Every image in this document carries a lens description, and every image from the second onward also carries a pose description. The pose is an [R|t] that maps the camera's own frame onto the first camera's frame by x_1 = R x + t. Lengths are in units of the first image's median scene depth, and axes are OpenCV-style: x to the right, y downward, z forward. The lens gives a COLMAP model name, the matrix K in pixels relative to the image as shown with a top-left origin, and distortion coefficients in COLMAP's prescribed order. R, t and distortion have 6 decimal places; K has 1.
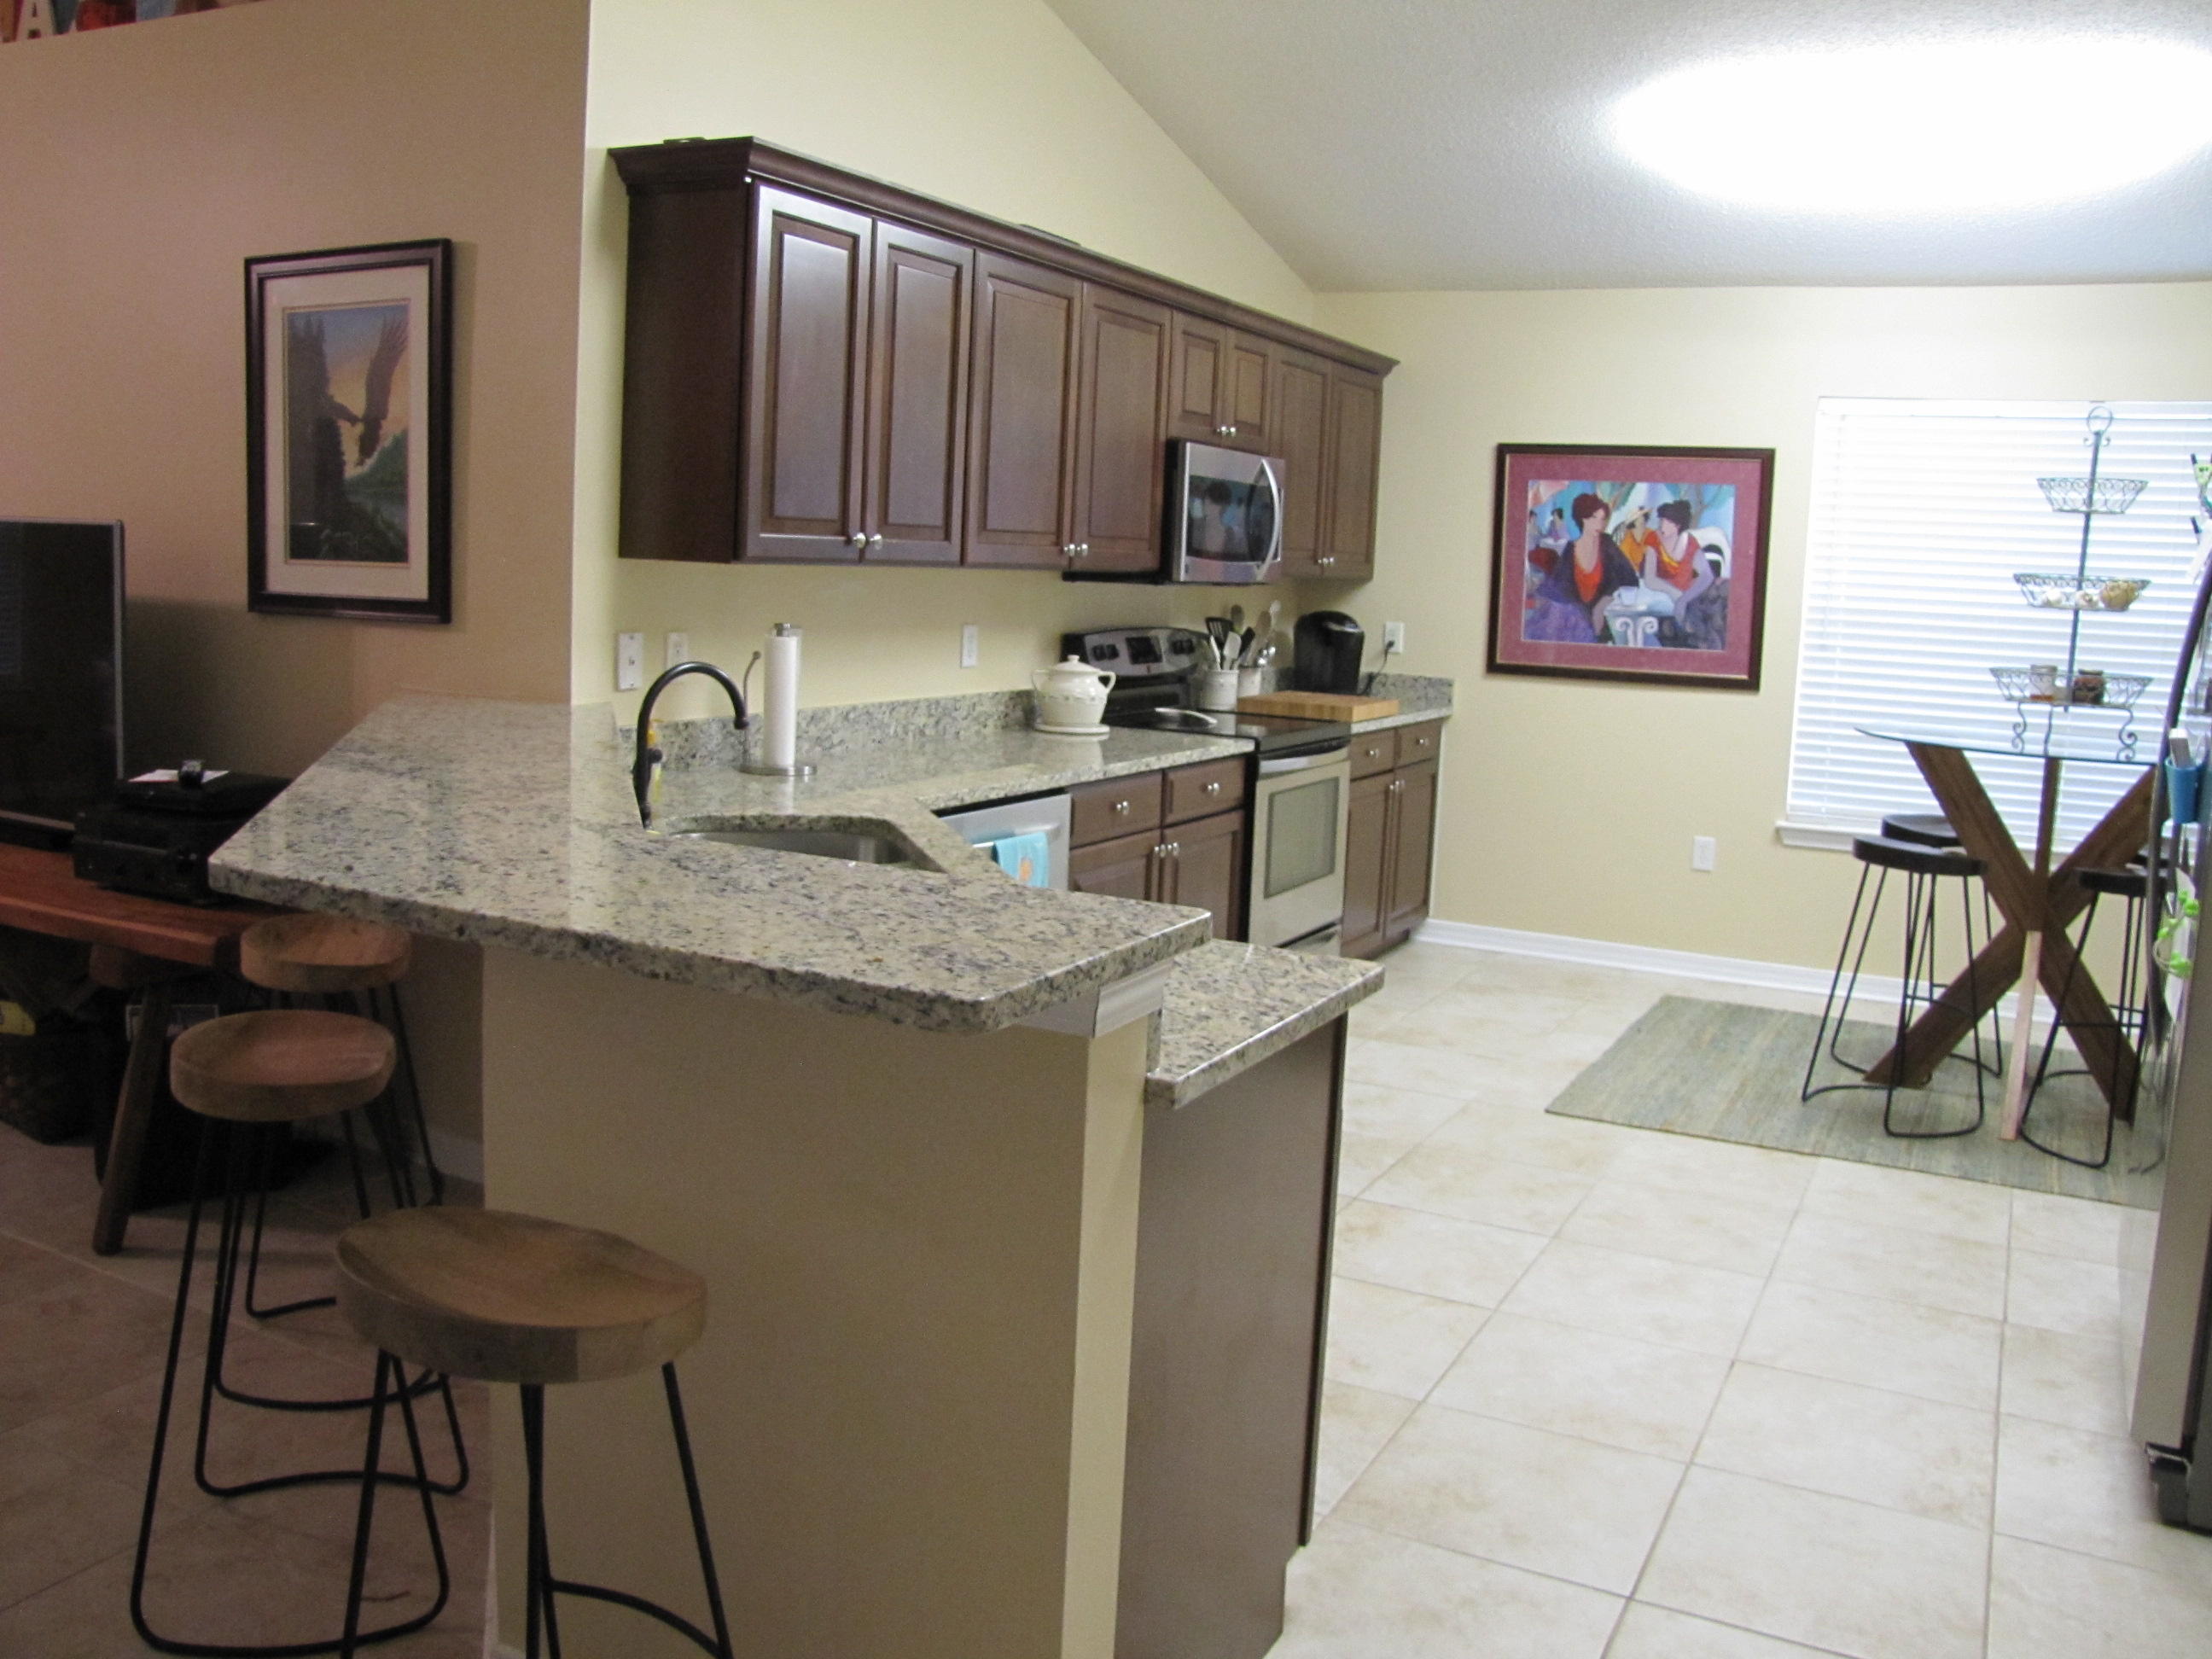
lens RADIAL K [[1833.2, 0, 1098.3], [0, 1833.2, 819.7], [0, 0, 1]] dist [-0.161434, 0.069603]
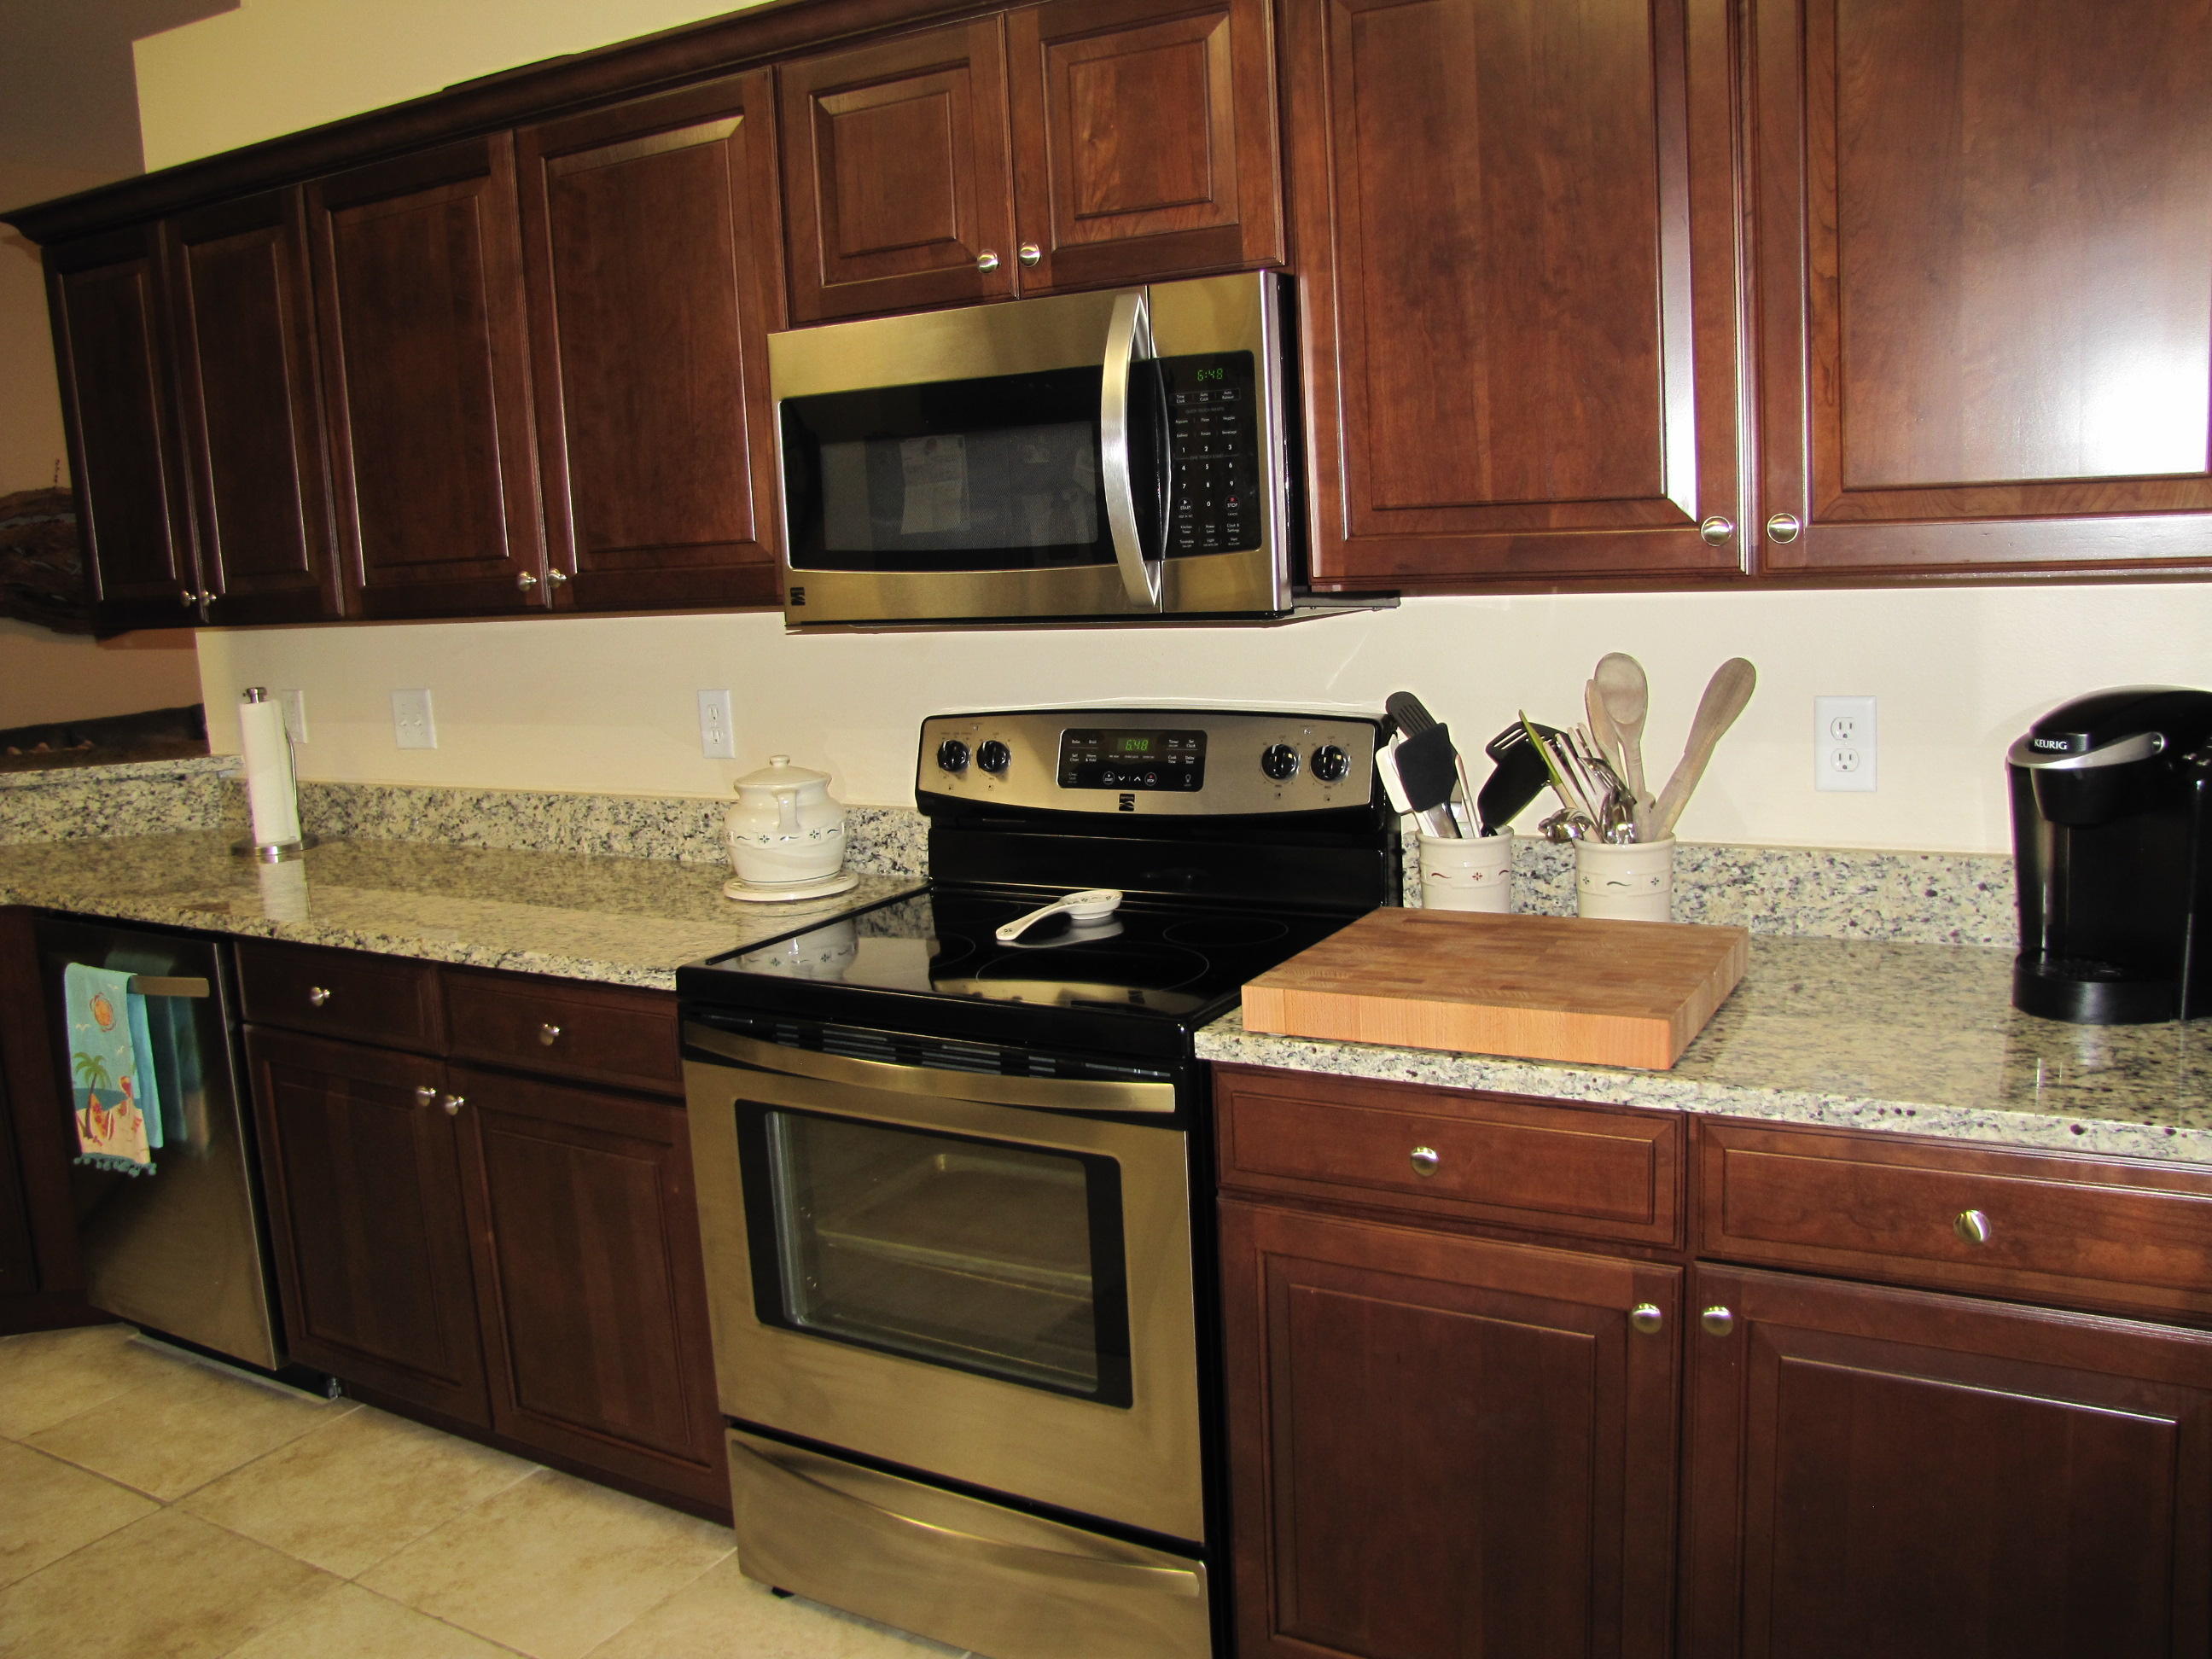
lens RADIAL K [[1833.2, 0, 1111.8], [0, 1833.2, 805.2], [0, 0, 1]] dist [-0.161434, 0.069603]
pose [[-0.043610, 0.135917, -0.989760, 0.578202], [-0.081486, 0.986918, 0.139117, -0.175760], [0.995720, 0.086718, -0.031964, 1.232918]]
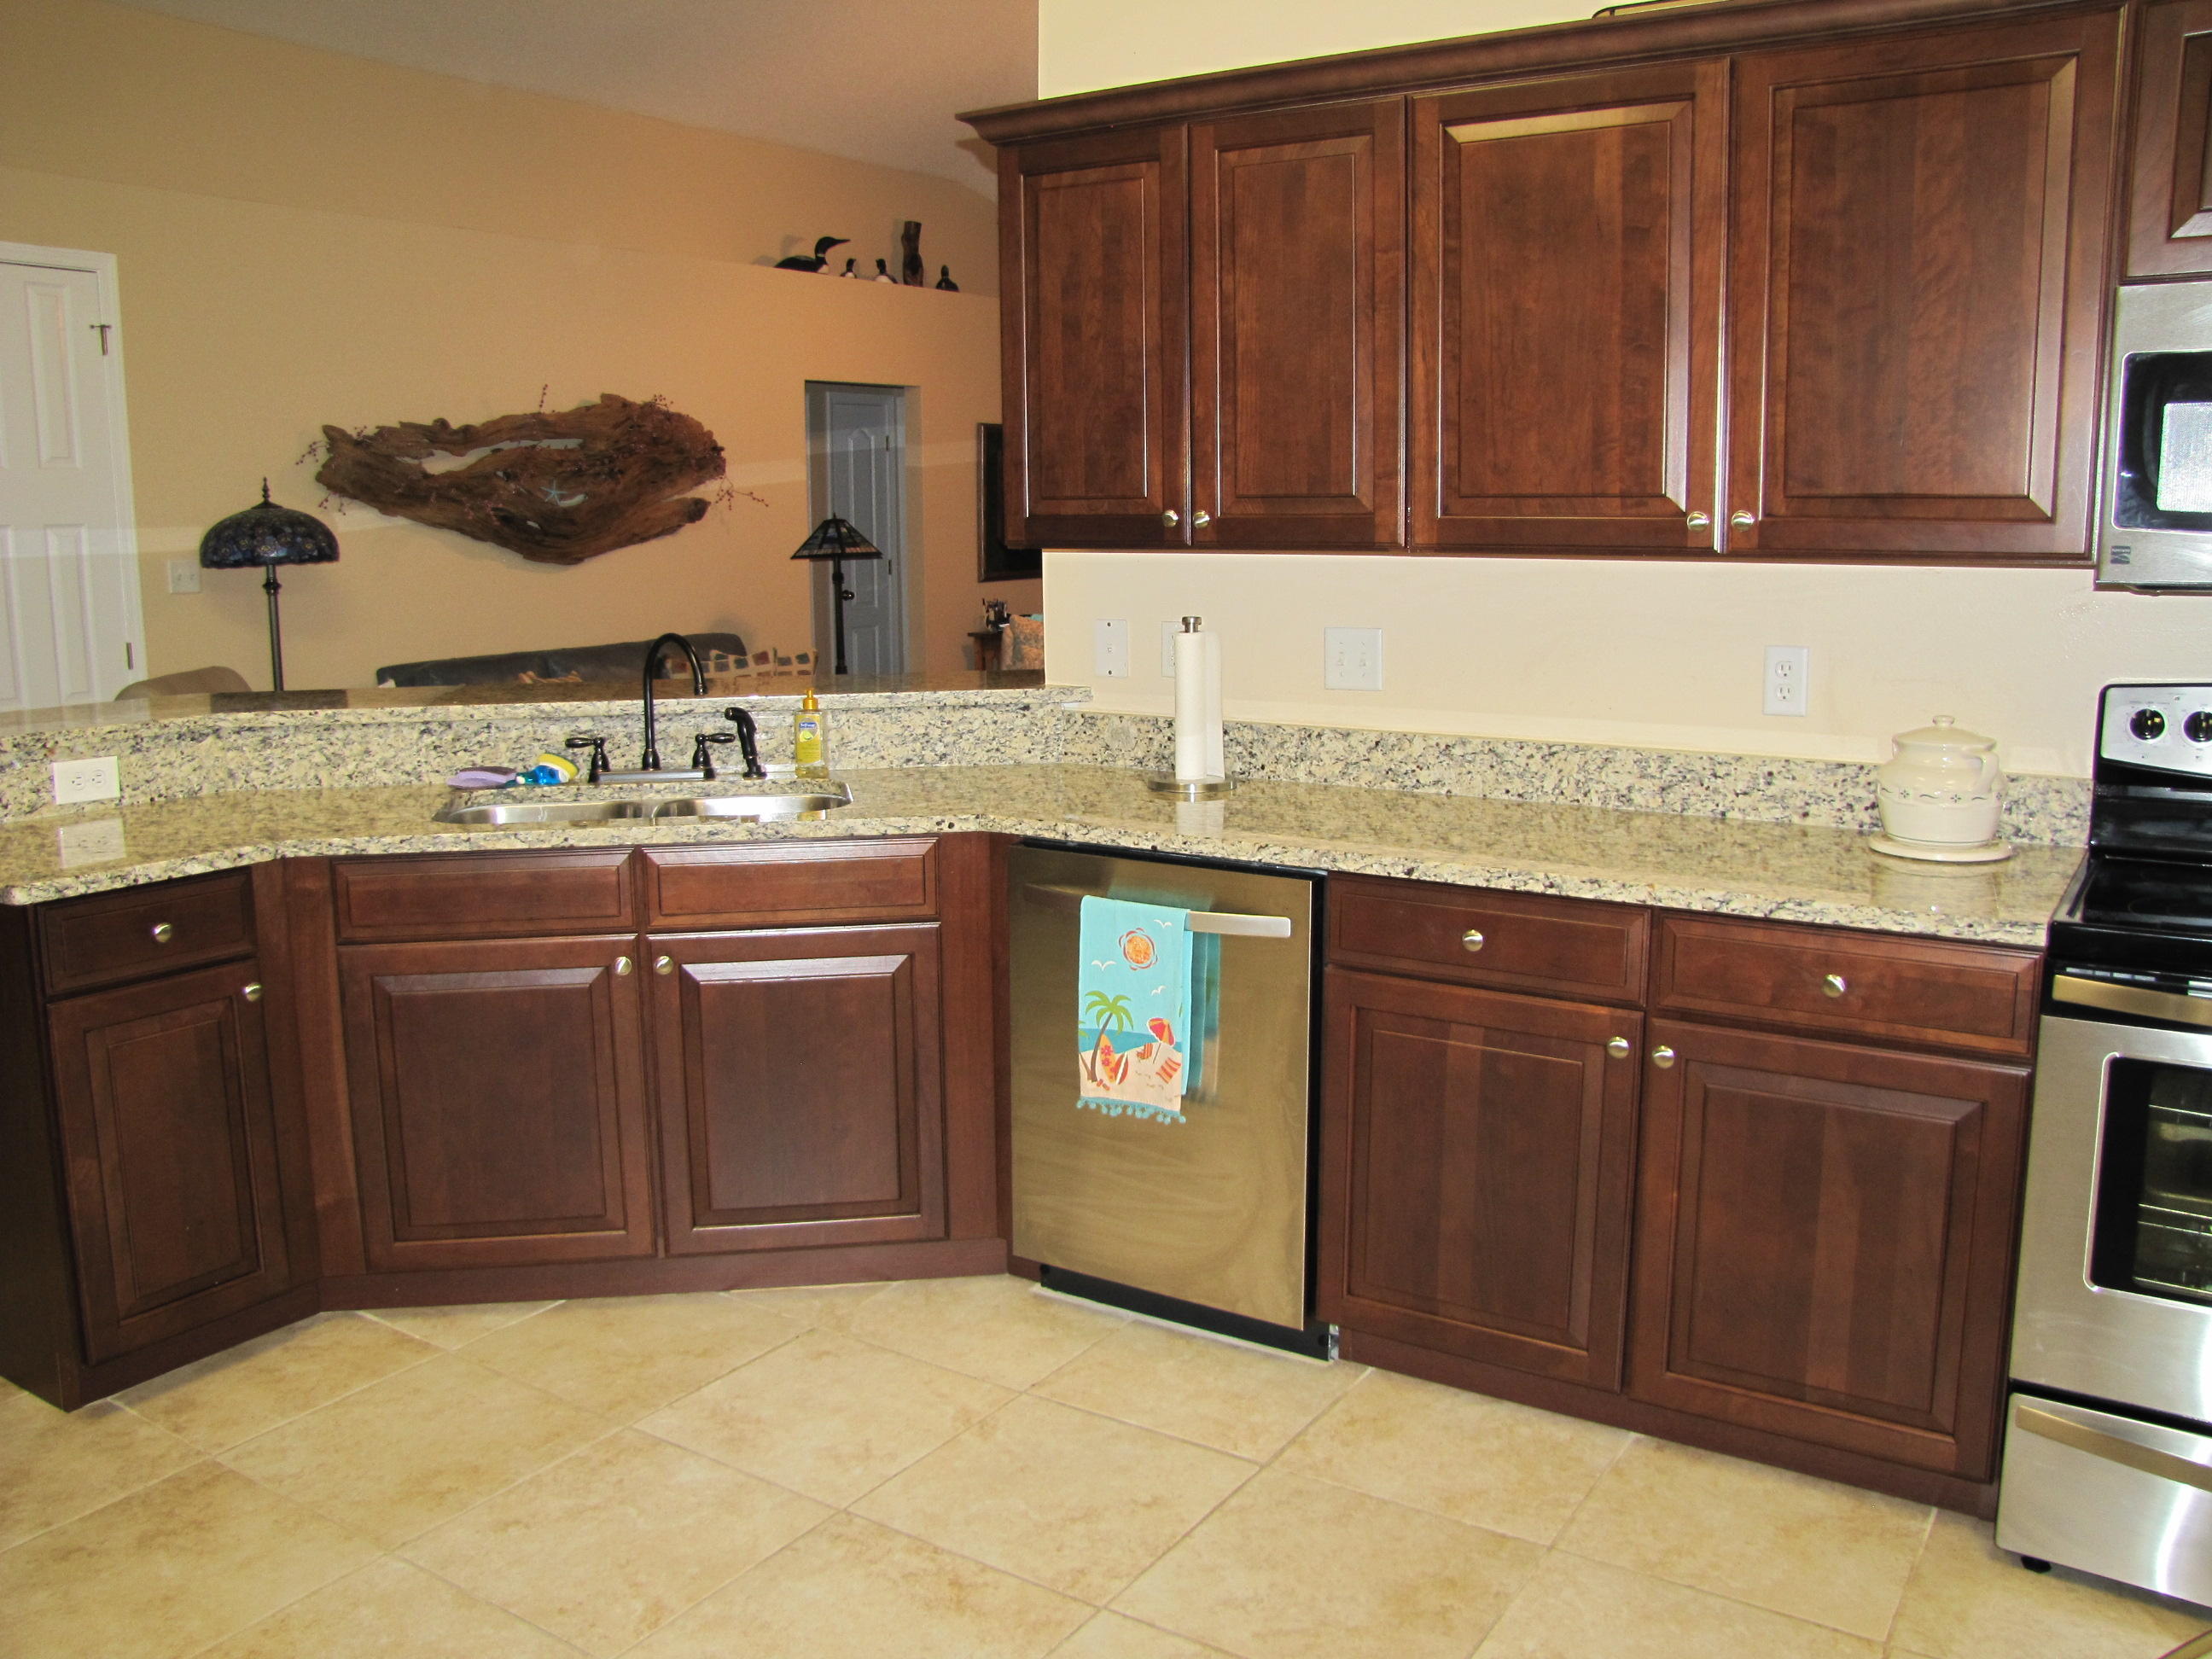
lens RADIAL K [[1833.2, 0, 1099.5], [0, 1833.2, 819.1], [0, 0, 1]] dist [-0.161434, 0.069603]
pose [[-0.104850, 0.147324, -0.983515, 0.588427], [-0.121728, 0.979629, 0.159719, -0.124934], [0.987010, 0.136468, -0.084781, 0.883844]]
